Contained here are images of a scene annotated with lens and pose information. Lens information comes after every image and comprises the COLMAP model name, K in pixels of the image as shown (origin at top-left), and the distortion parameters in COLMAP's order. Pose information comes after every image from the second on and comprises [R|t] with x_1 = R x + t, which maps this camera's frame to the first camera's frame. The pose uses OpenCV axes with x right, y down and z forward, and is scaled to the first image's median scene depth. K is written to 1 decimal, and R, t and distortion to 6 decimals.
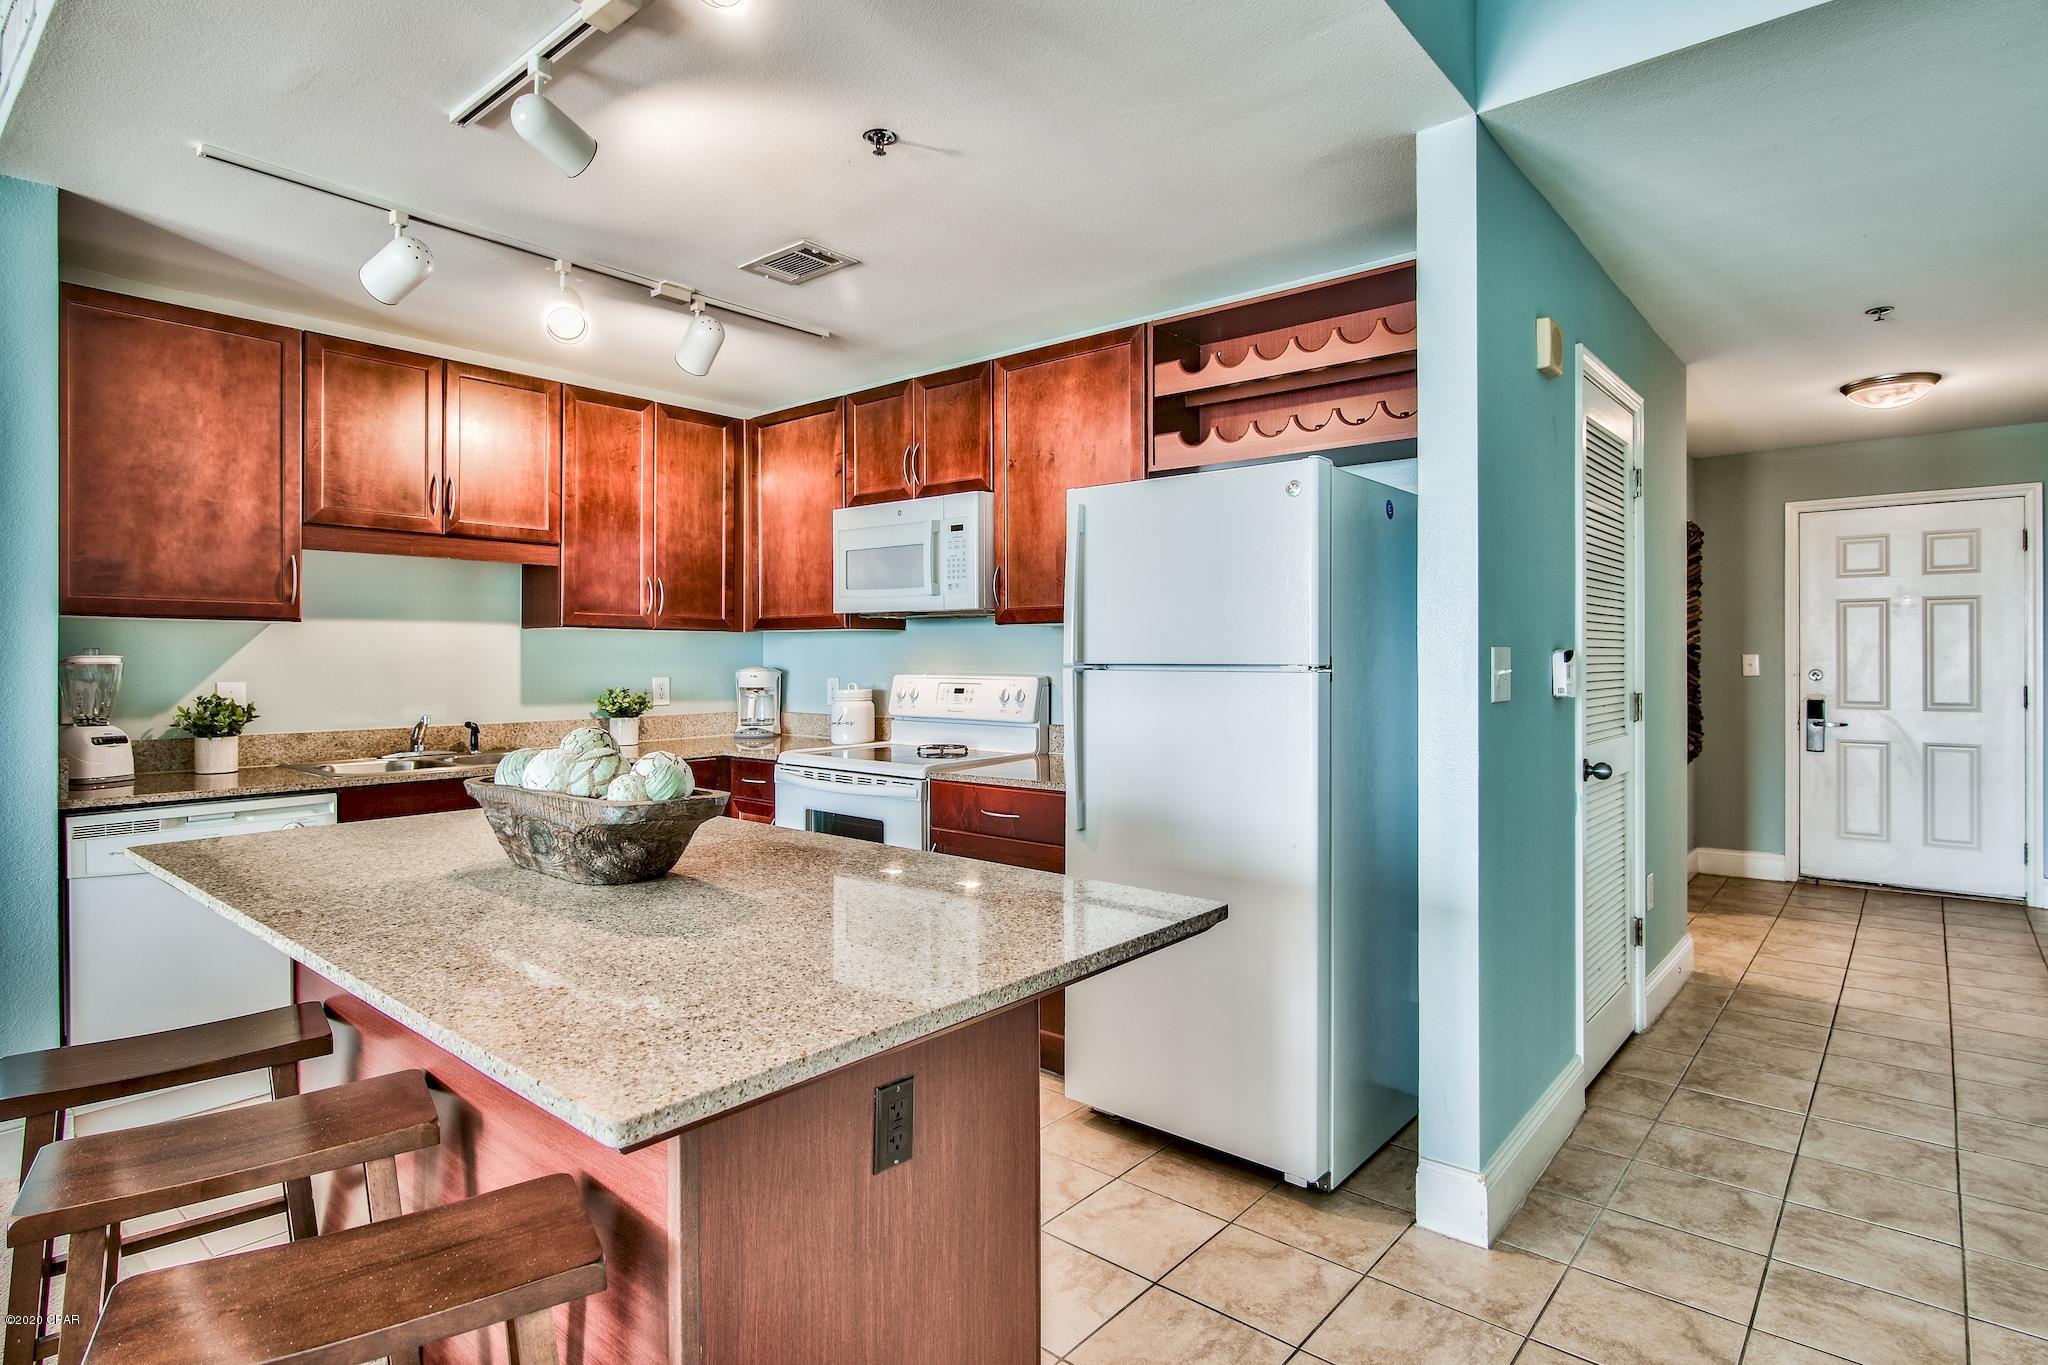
lens RADIAL K [[1049.9, 0, 1020.5], [0, 1049.9, 655.1], [0, 0, 1]] dist [-0.001460, -0.000072]
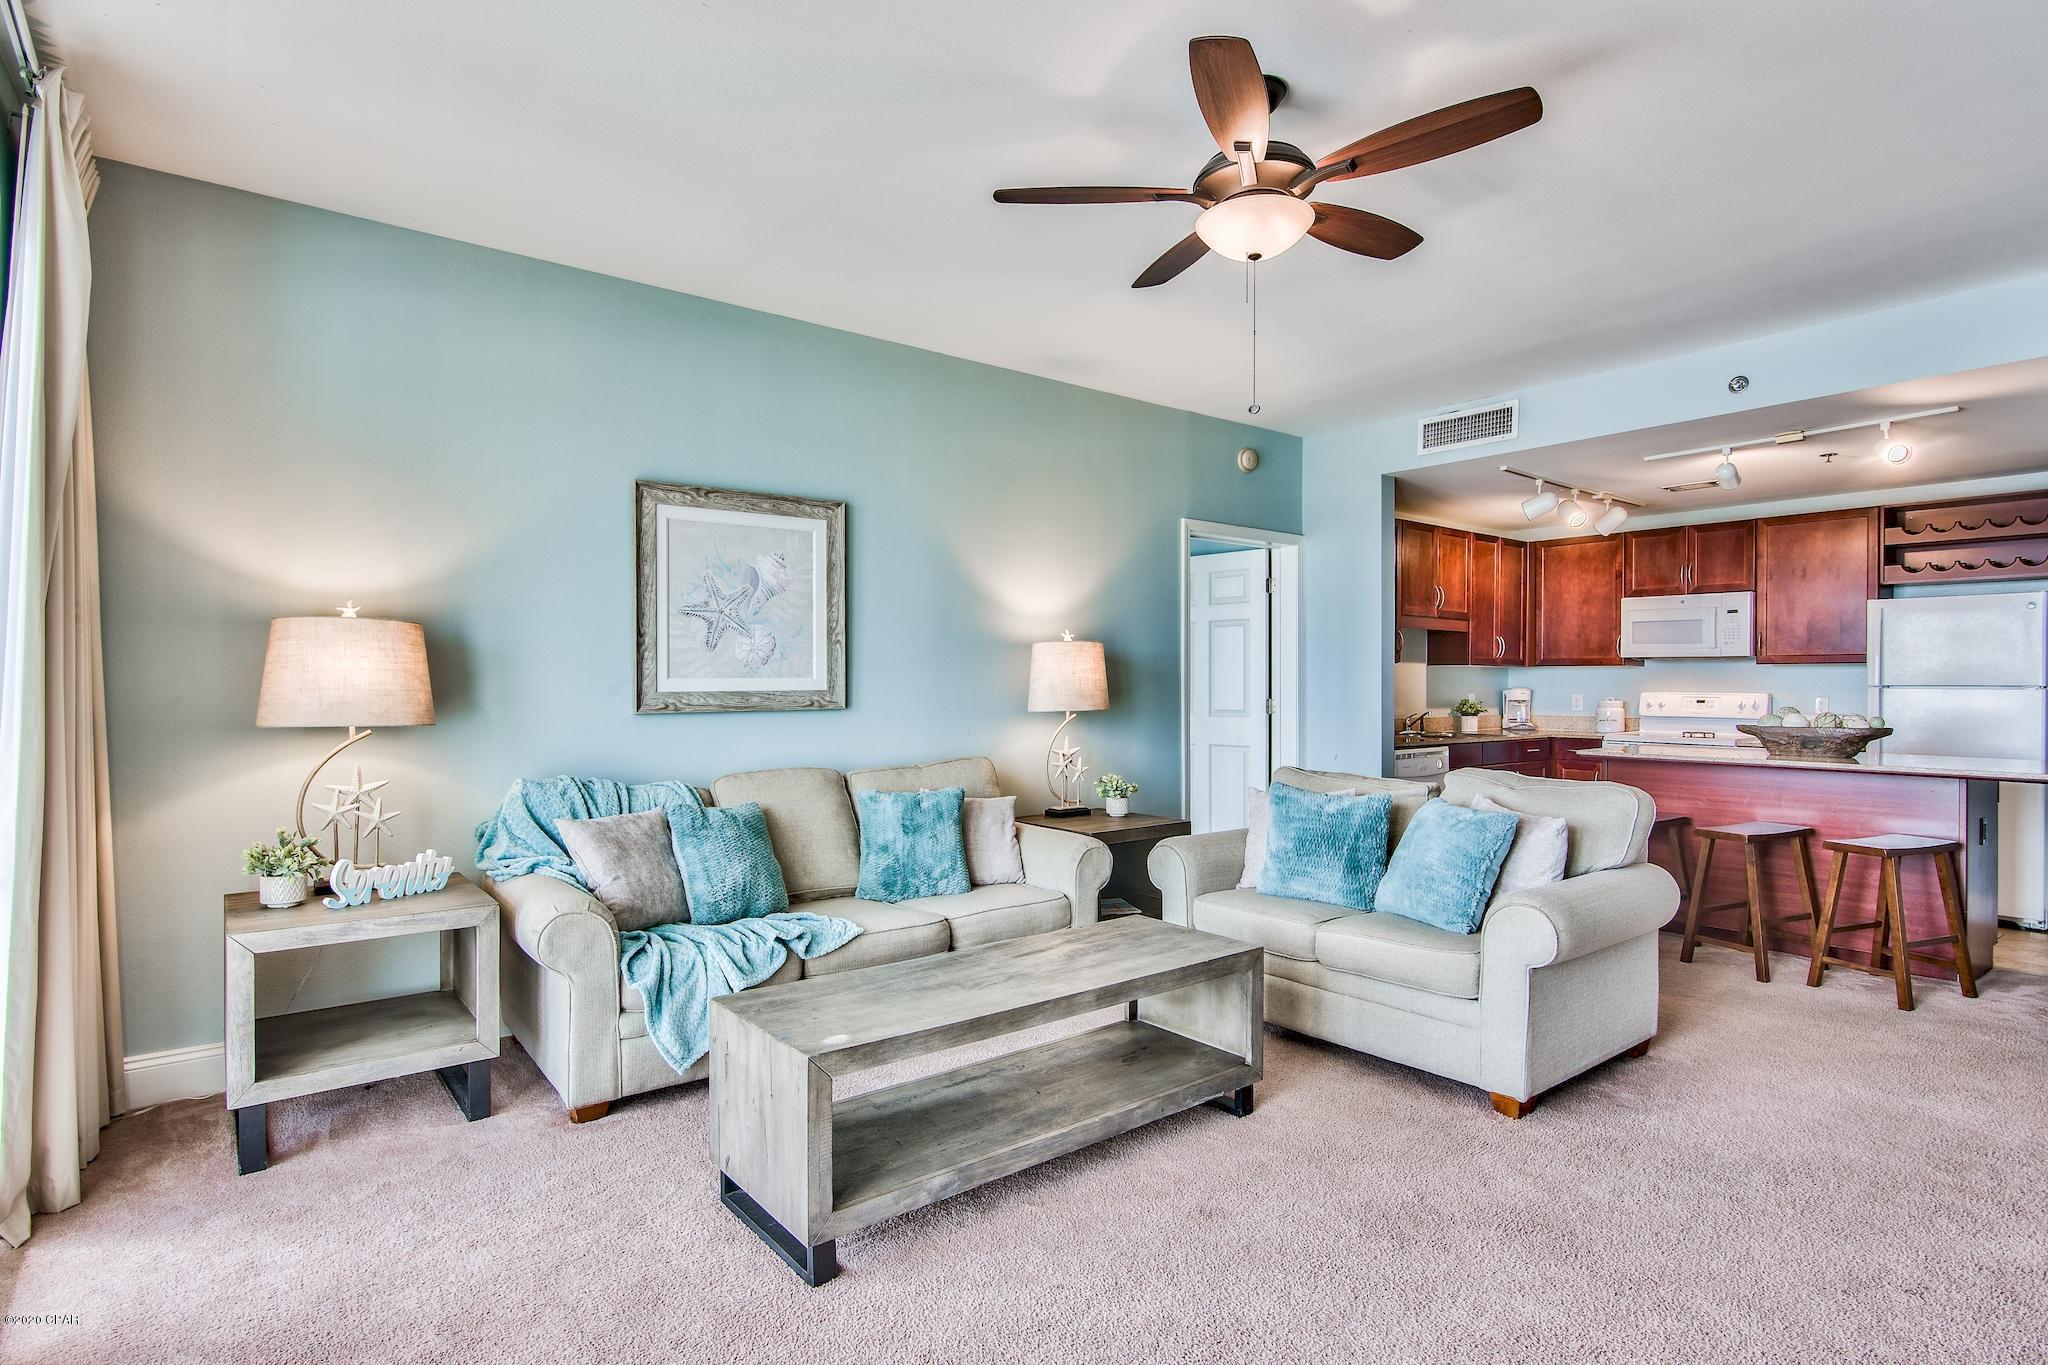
lens RADIAL K [[1047.2, 0, 1024.0], [0, 1047.2, 682.5], [0, 0, 1]] dist [-0.003581, -0.000503]
pose [[0.981437, 0.002108, -0.191774, -1.039740], [-0.002053, 0.999998, 0.000485, 0.005082], [0.191775, -0.000083, 0.981439, -1.153897]]
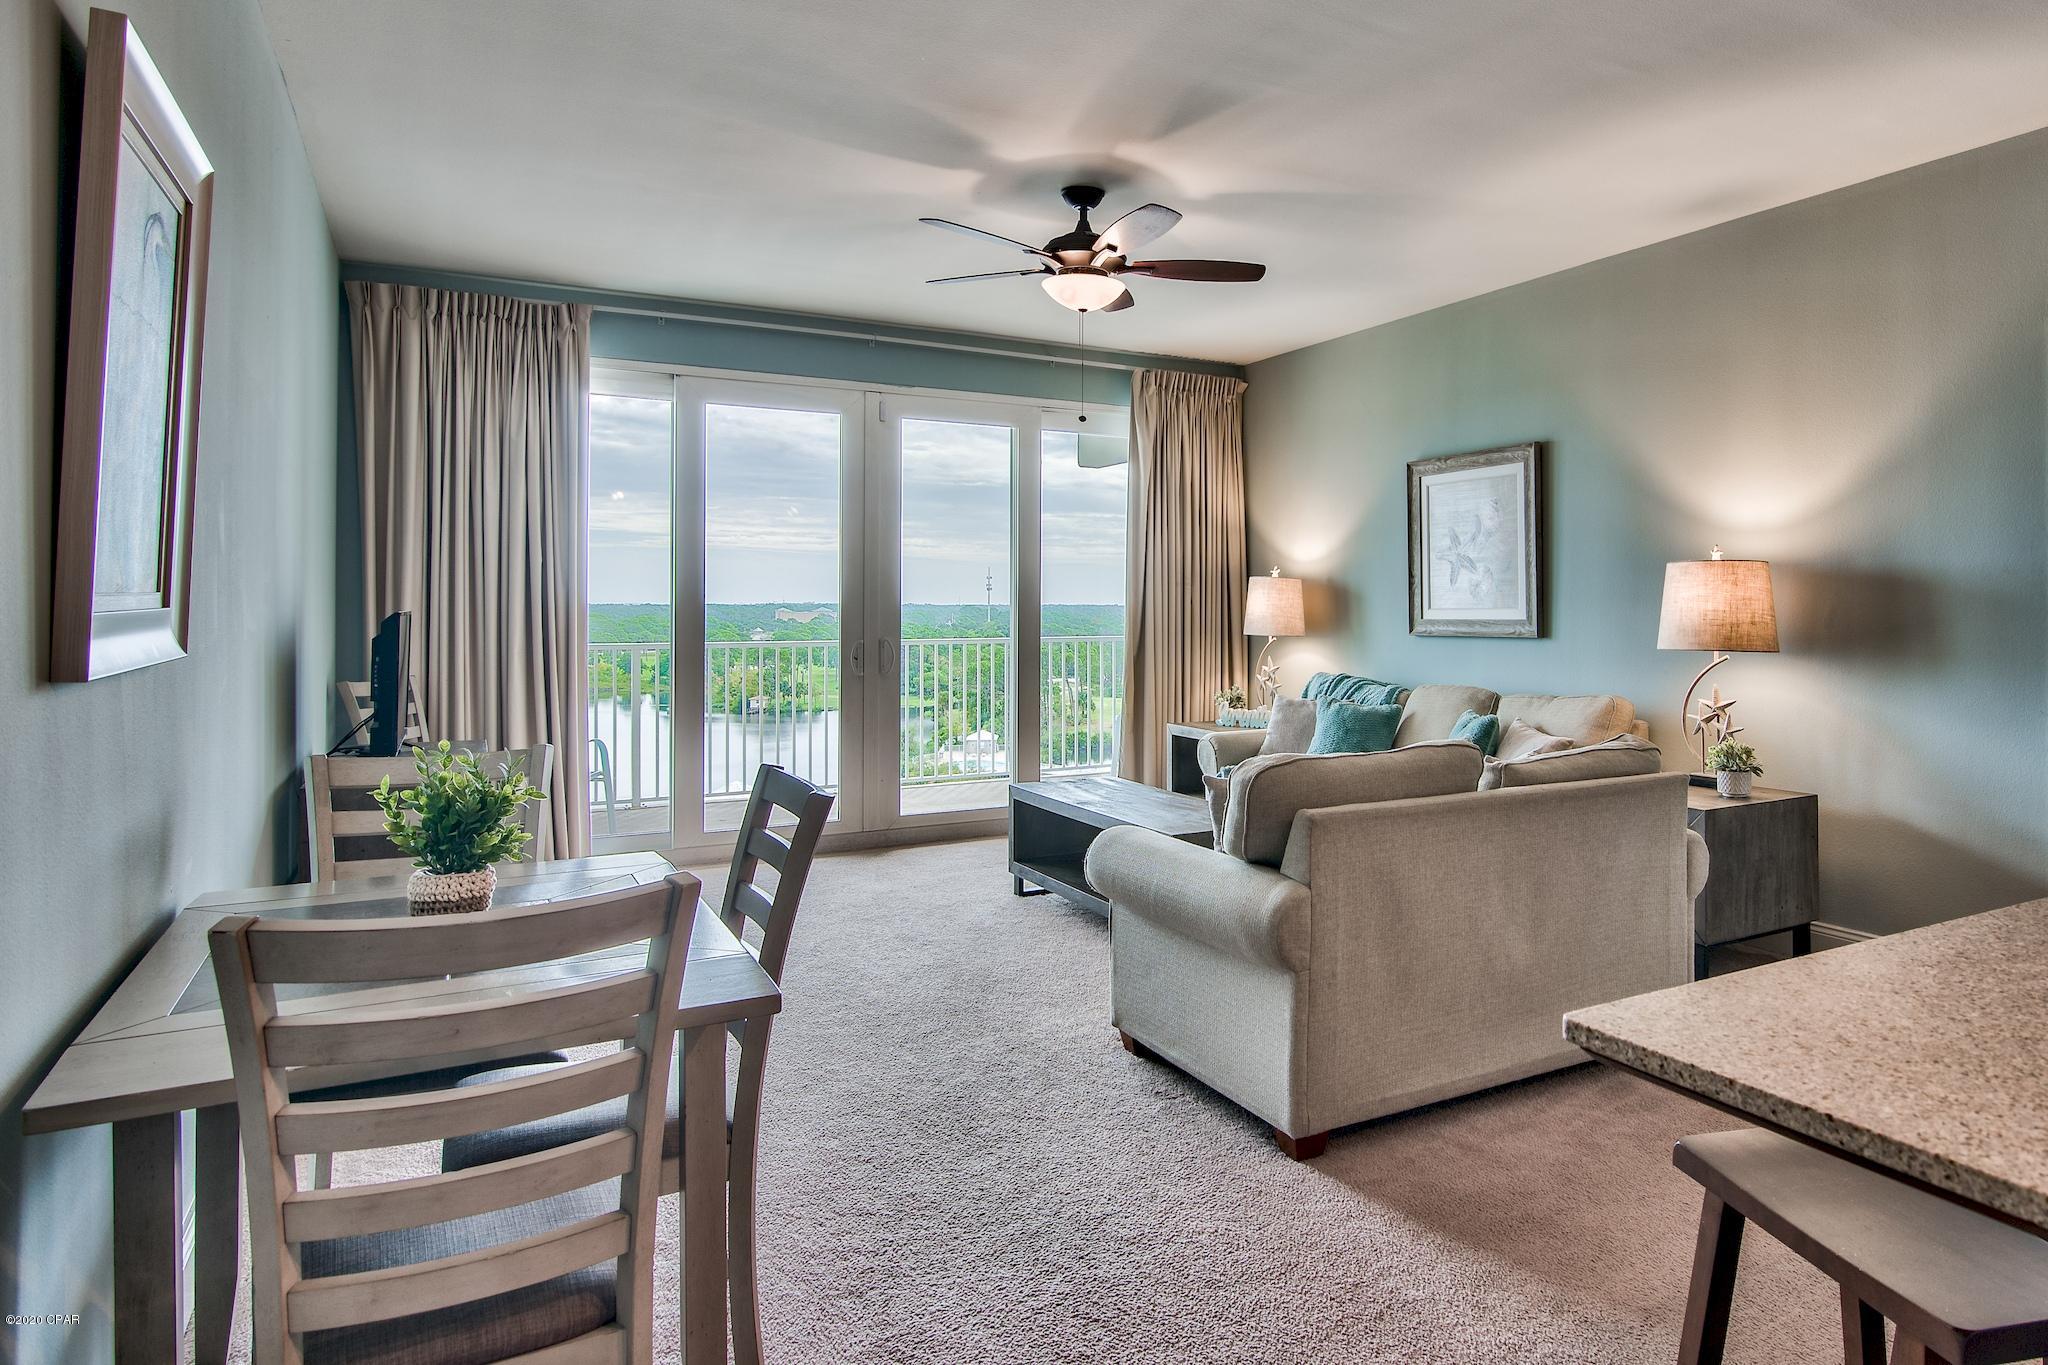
lens RADIAL K [[1263.3, 0, 1202.0], [0, 1263.3, 602.5], [0, 0, 1]] dist [-0.000170, -0.000350]
pose [[-0.309381, -0.000811, -0.950938, 0.256270], [0.001401, 0.999998, -0.001308, -0.005952], [0.950937, -0.001737, -0.309379, 0.242675]]
